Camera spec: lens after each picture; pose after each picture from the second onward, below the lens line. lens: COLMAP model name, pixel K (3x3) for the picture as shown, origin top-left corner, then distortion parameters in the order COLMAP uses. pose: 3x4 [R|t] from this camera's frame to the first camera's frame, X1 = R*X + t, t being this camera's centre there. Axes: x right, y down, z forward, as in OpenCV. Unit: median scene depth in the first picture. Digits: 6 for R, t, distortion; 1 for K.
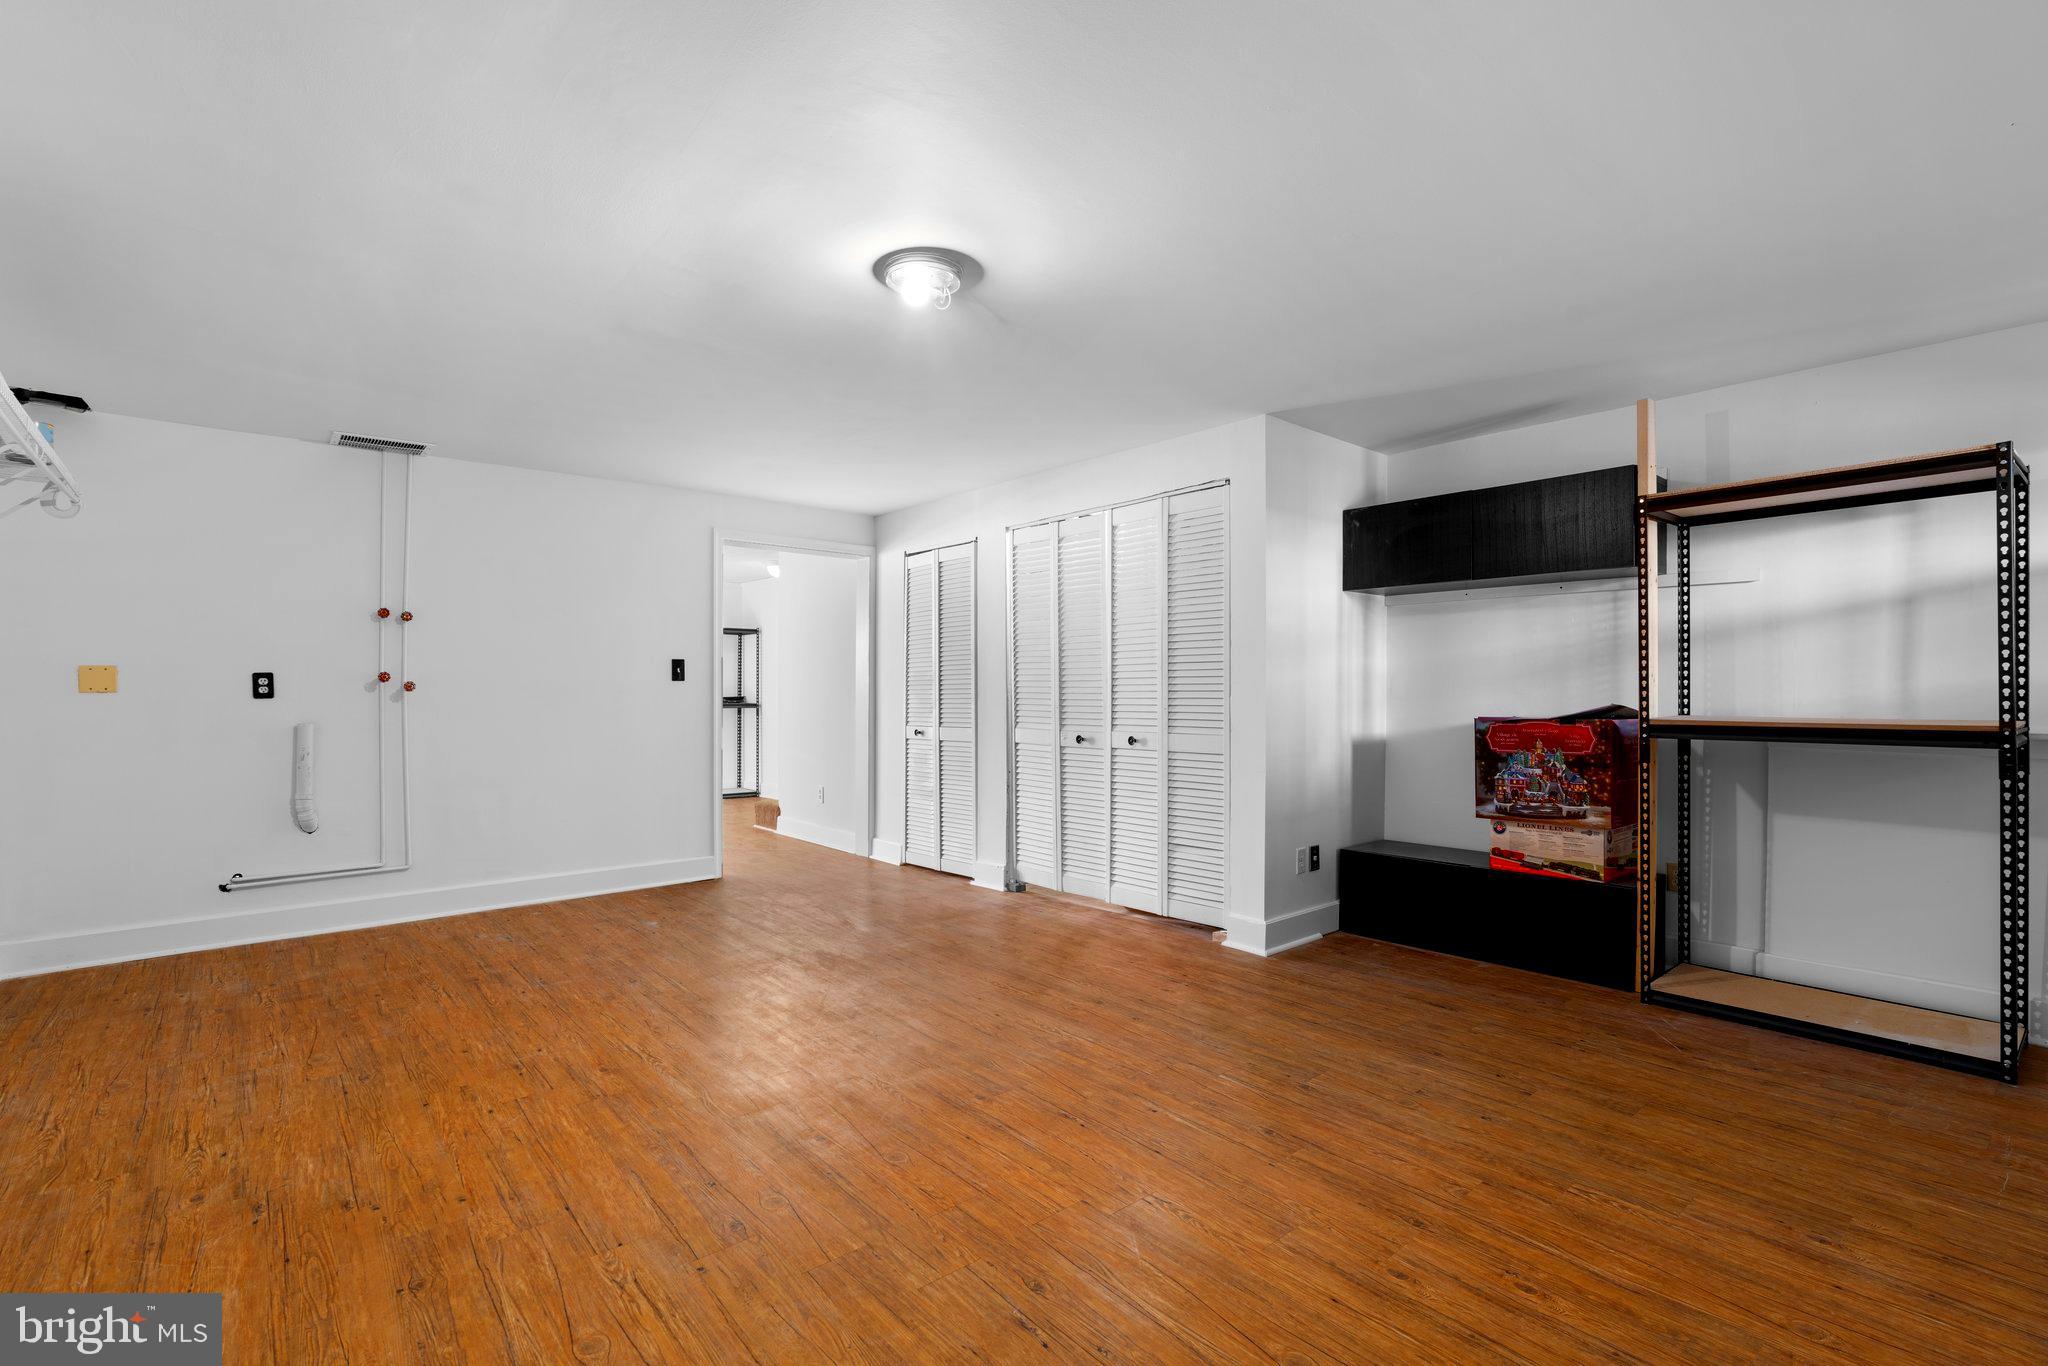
lens RADIAL K [[932.2, 0, 1022.4], [0, 932.2, 699.6], [0, 0, 1]] dist [-0.007320, -0.000098]
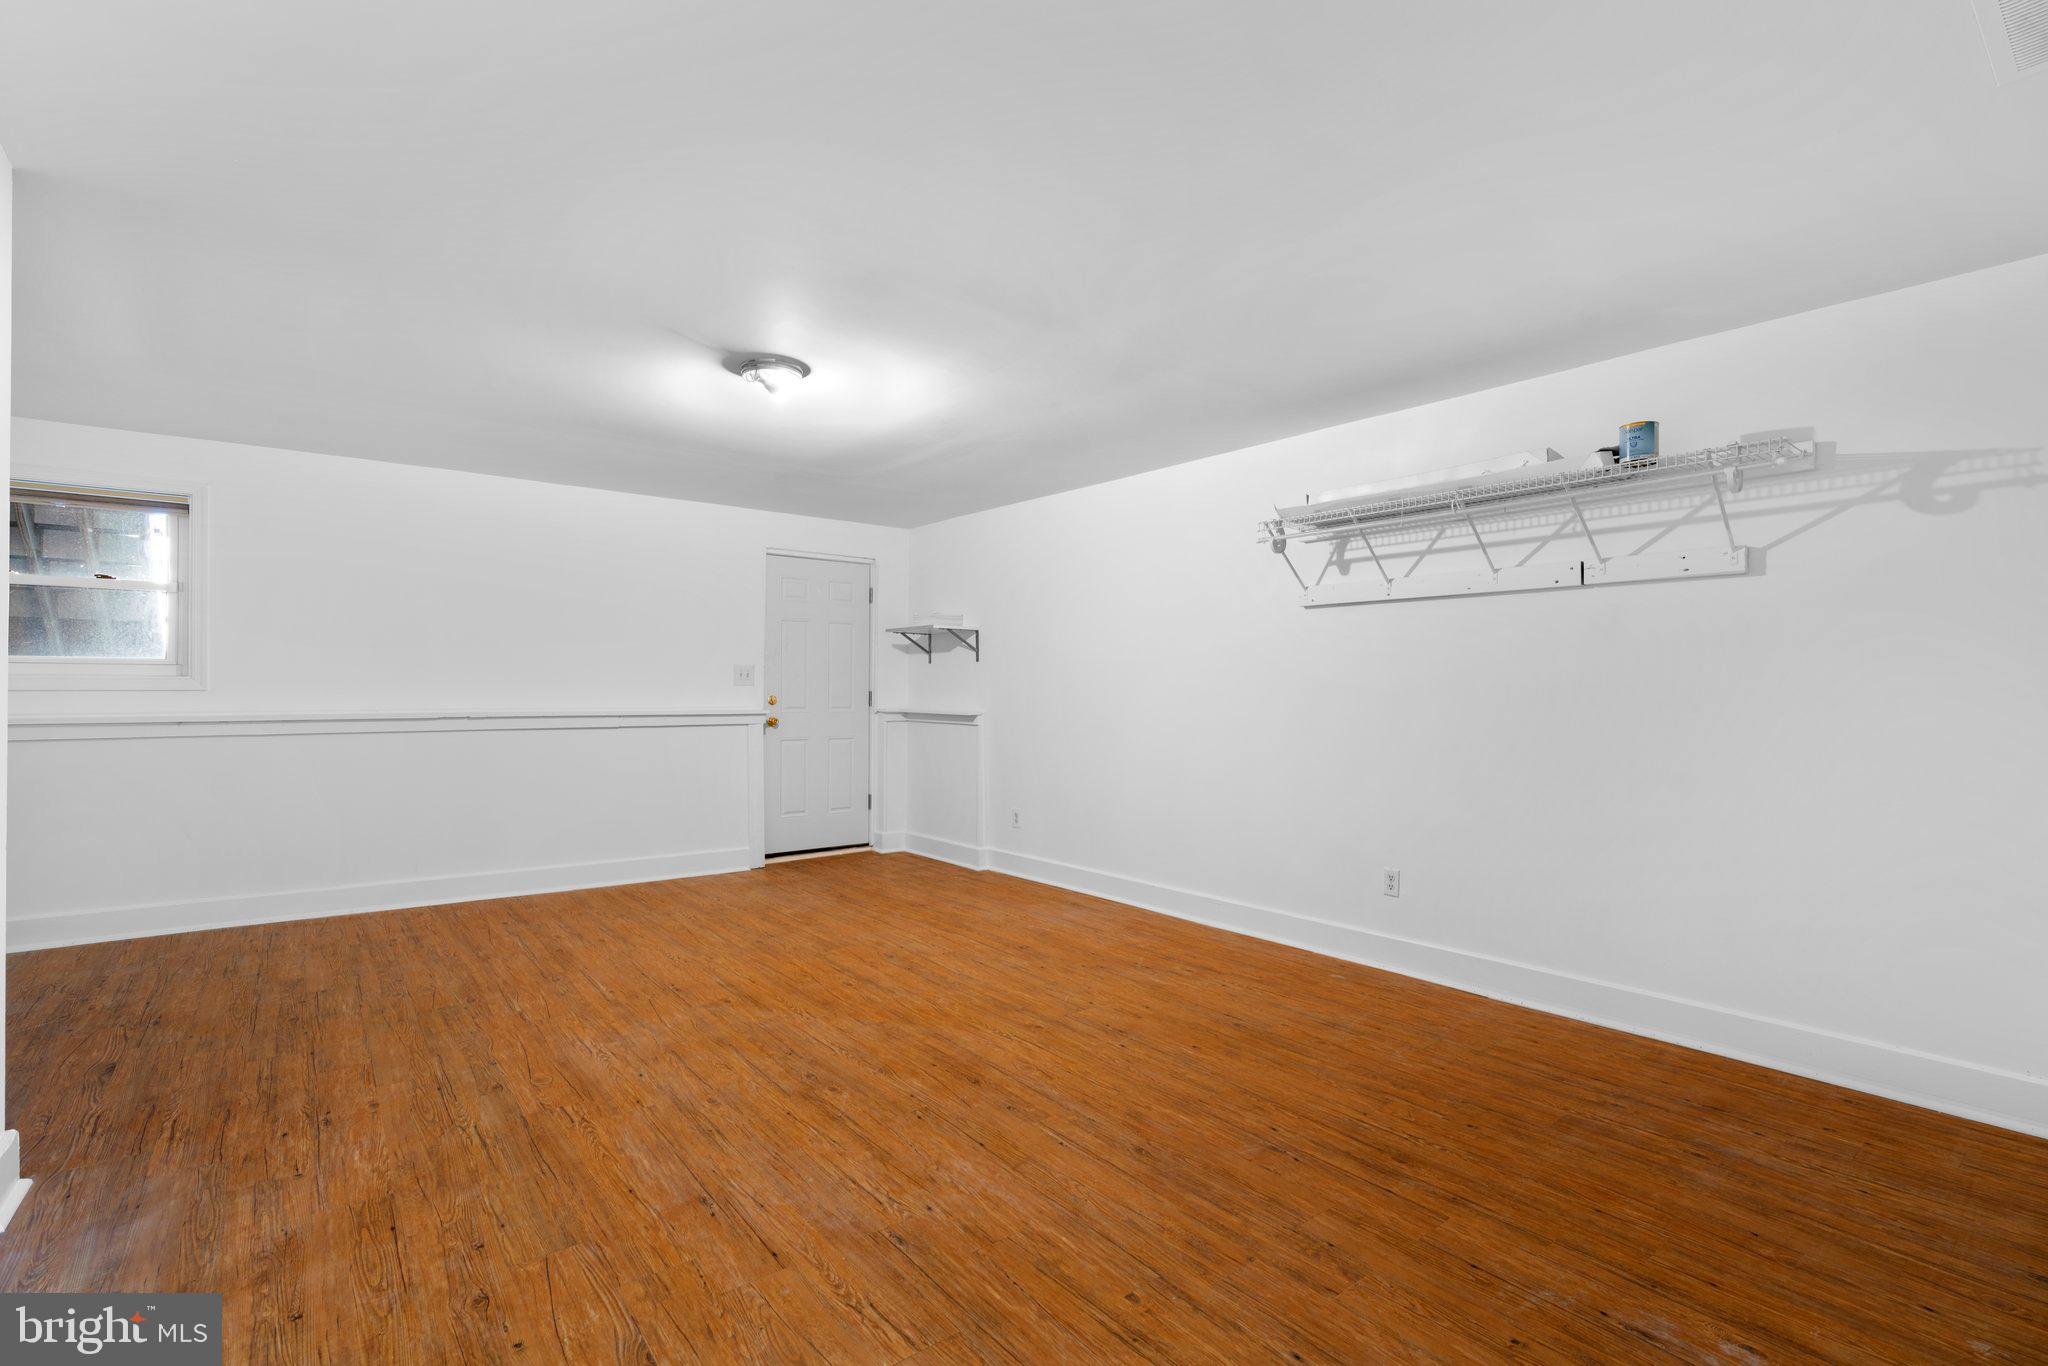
lens RADIAL K [[932.2, 0, 1022.4], [0, 932.2, 699.6], [0, 0, 1]] dist [-0.007320, -0.000098]
pose [[-0.999497, -0.004210, 0.031436, -0.438497], [-0.003490, 0.999731, 0.022928, -0.025218], [-0.031524, 0.022806, -0.999243, 2.008830]]
